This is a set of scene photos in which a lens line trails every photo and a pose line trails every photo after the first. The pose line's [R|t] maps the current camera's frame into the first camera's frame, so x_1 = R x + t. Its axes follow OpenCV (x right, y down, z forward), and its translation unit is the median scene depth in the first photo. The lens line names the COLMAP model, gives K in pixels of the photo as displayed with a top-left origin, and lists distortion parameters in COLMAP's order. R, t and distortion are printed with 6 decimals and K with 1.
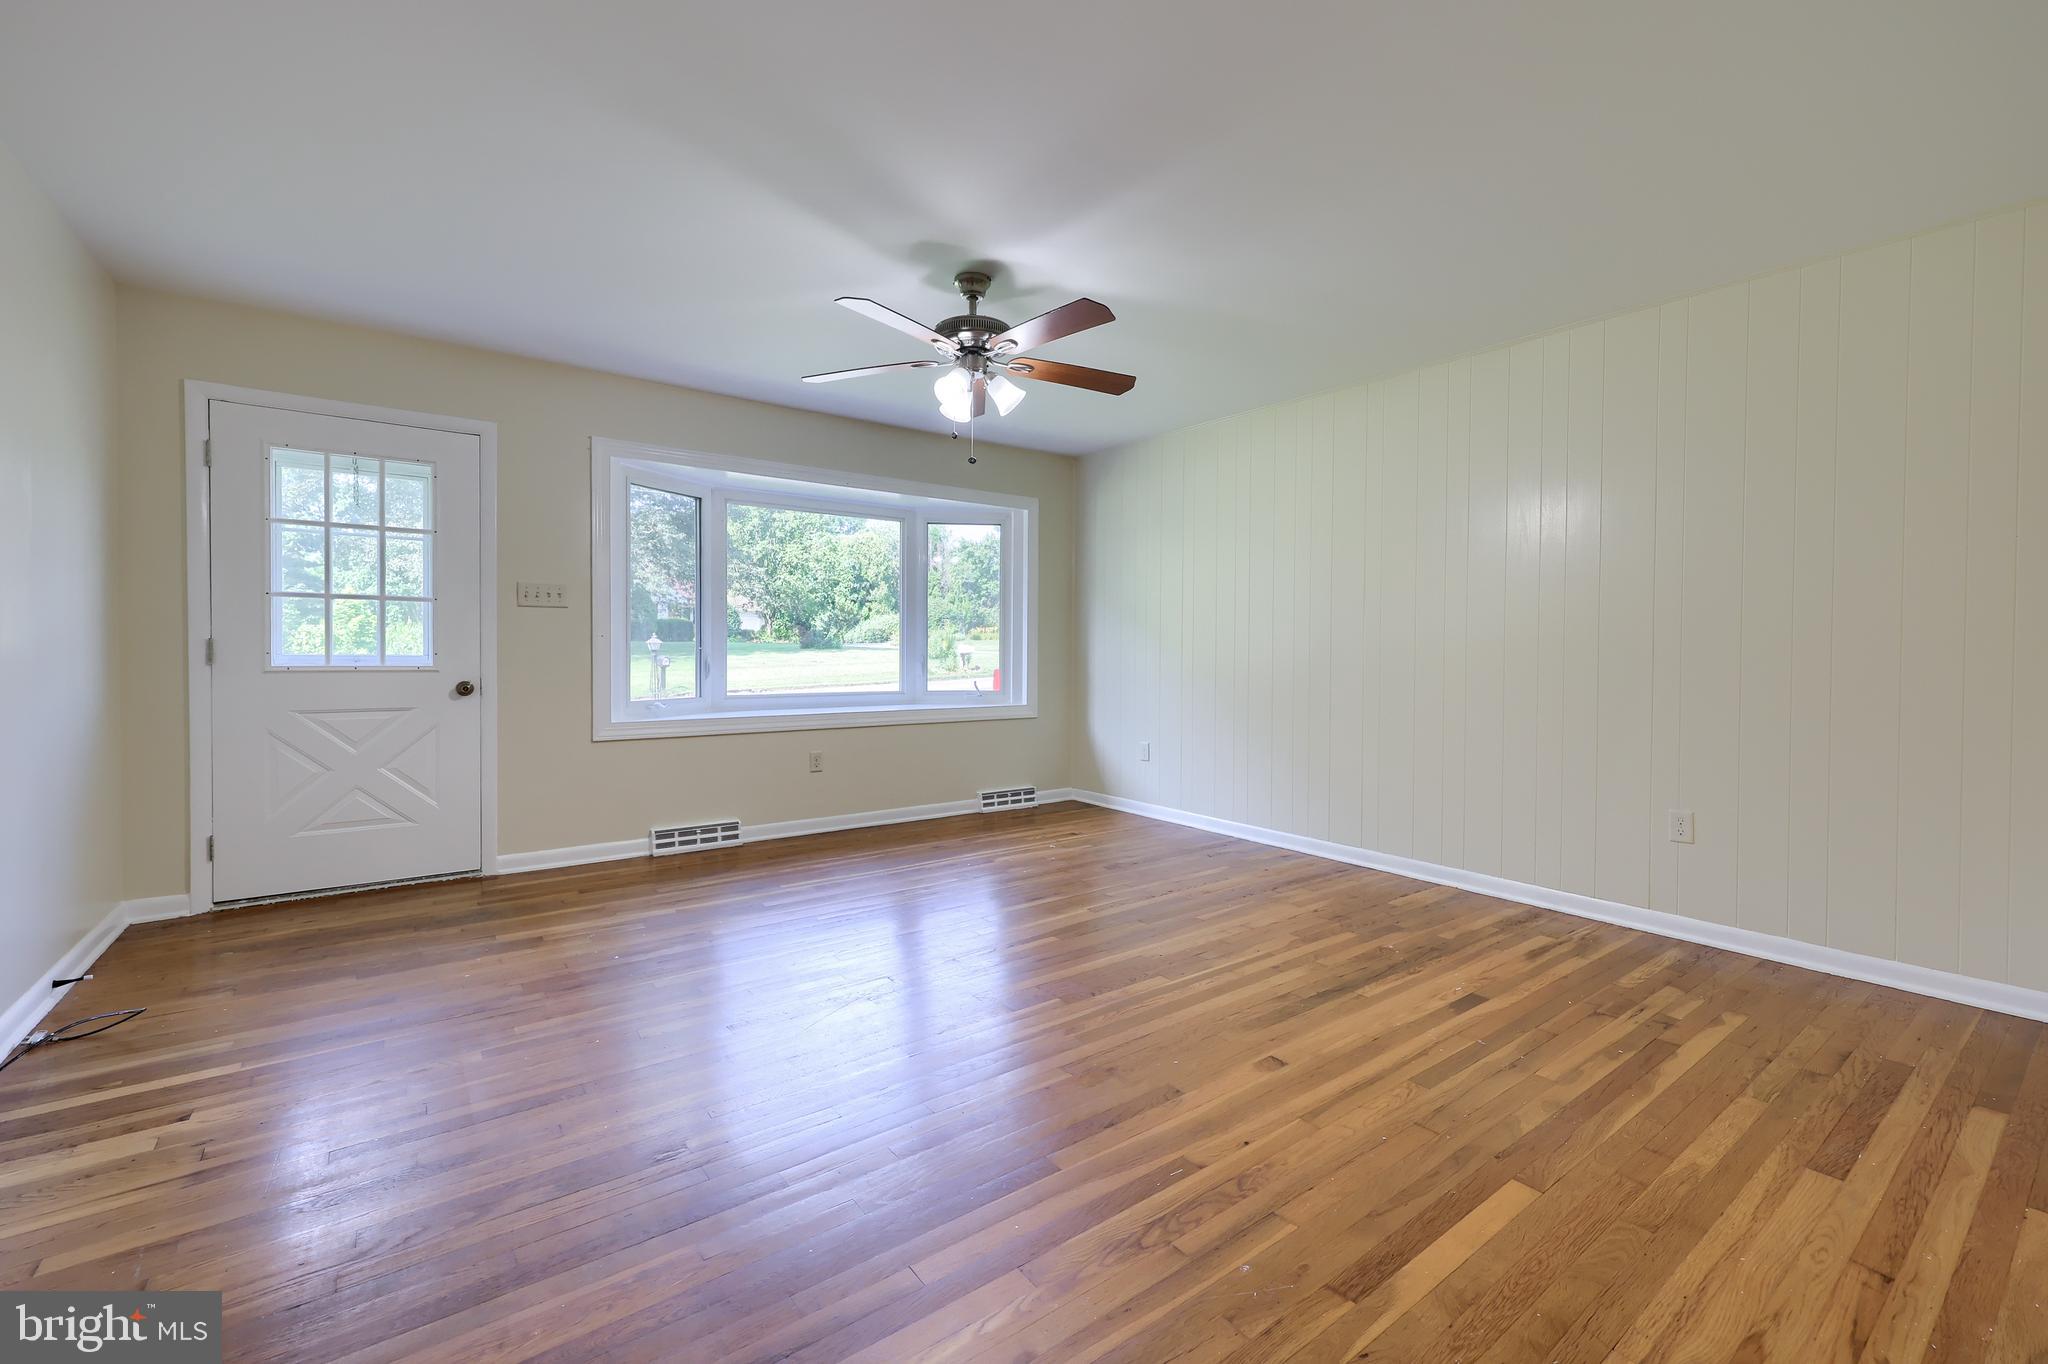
lens RADIAL K [[842.2, 0, 1042.9], [0, 842.2, 673.9], [0, 0, 1]] dist [-0.002723, -0.000411]
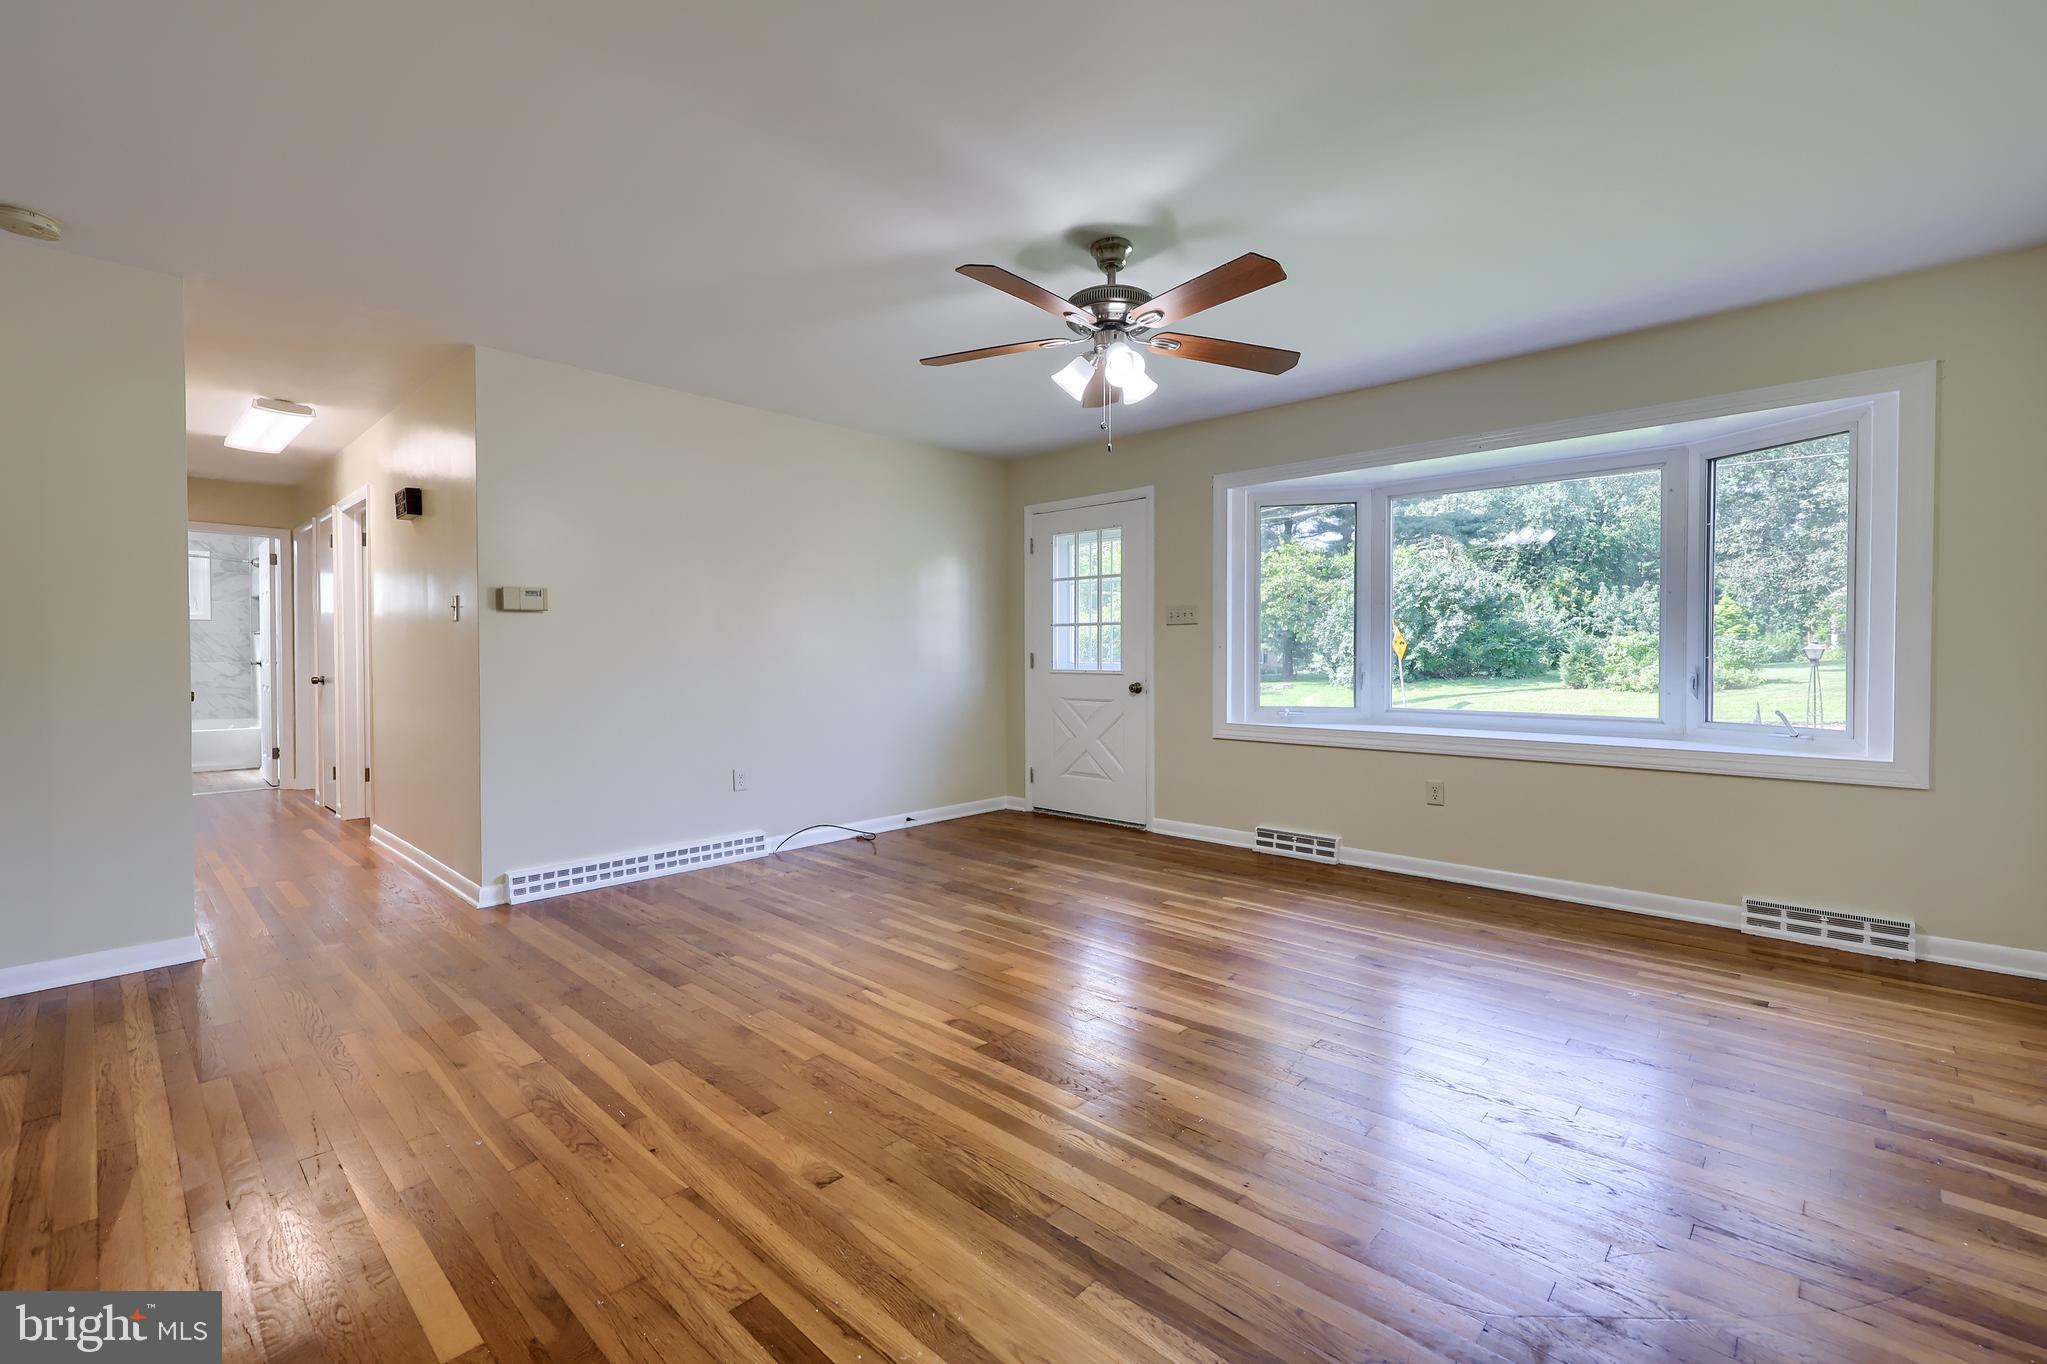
lens RADIAL K [[853.8, 0, 1040.6], [0, 853.8, 660.5], [0, 0, 1]] dist [0.003848, -0.001441]
pose [[0.189583, -0.003911, -0.981857, 0.629663], [-0.027730, 0.999572, -0.009335, -0.009366], [0.981473, 0.028997, 0.189393, 0.593444]]
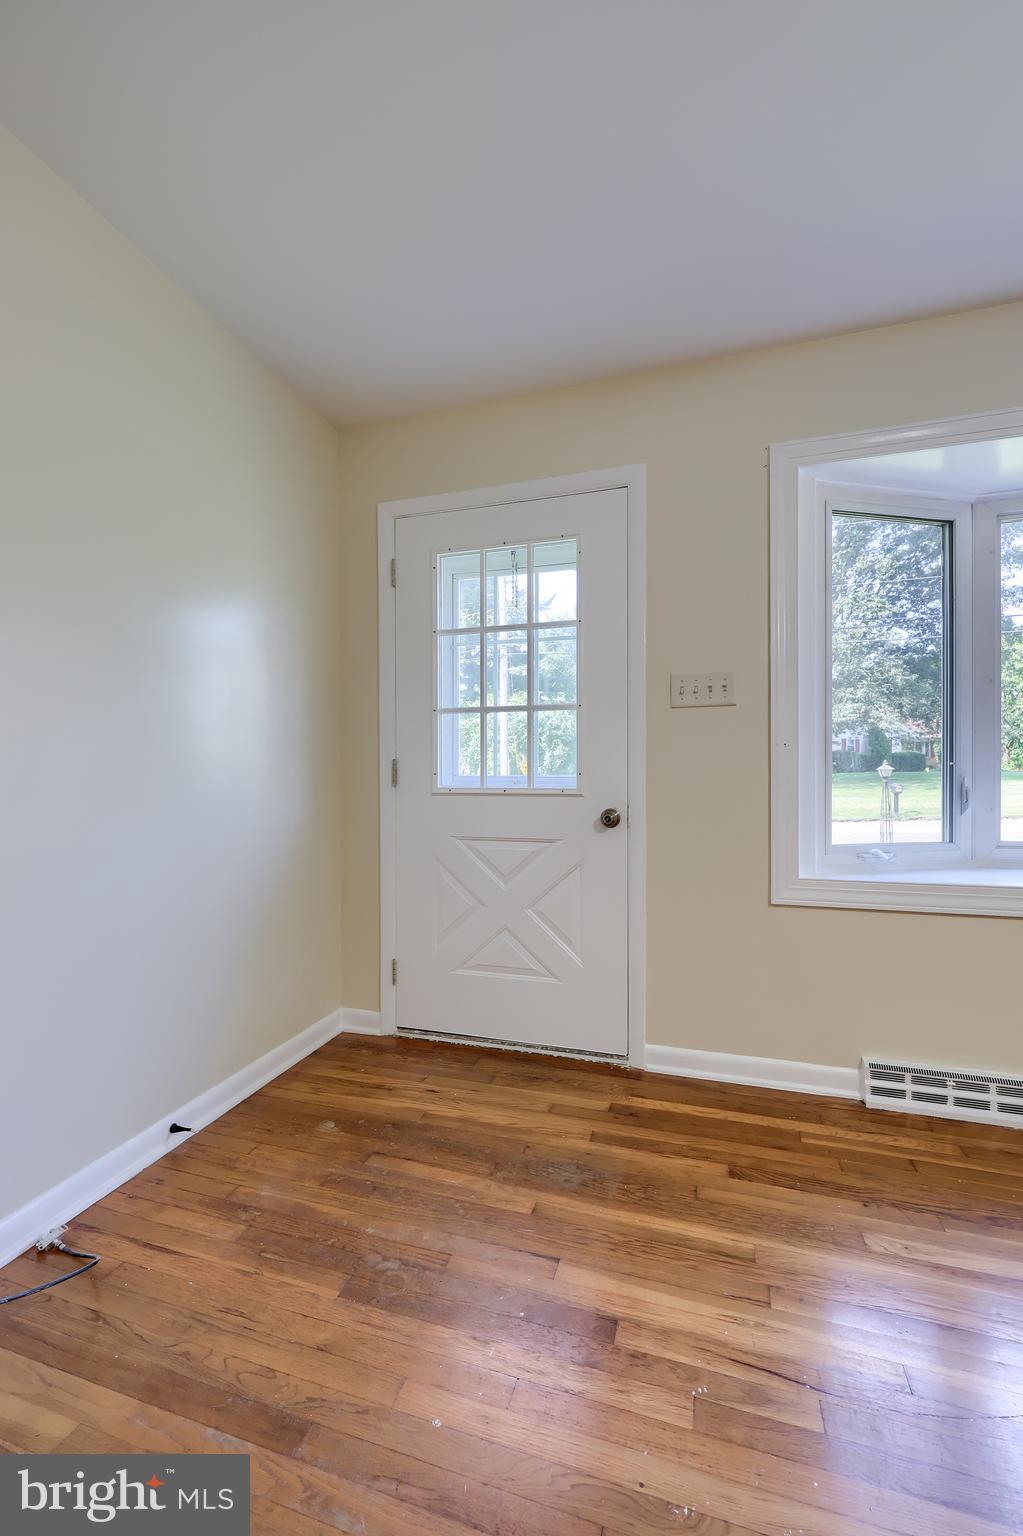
lens RADIAL K [[640.6, 0, 498.0], [0, 640.6, 776.8], [0, 0, 1]] dist [0.003848, -0.001441]
pose [[0.556859, -0.010932, -0.830535, -0.256544], [-0.016824, 0.999560, -0.024437, -0.004430], [0.830437, 0.027581, 0.556430, 0.590225]]
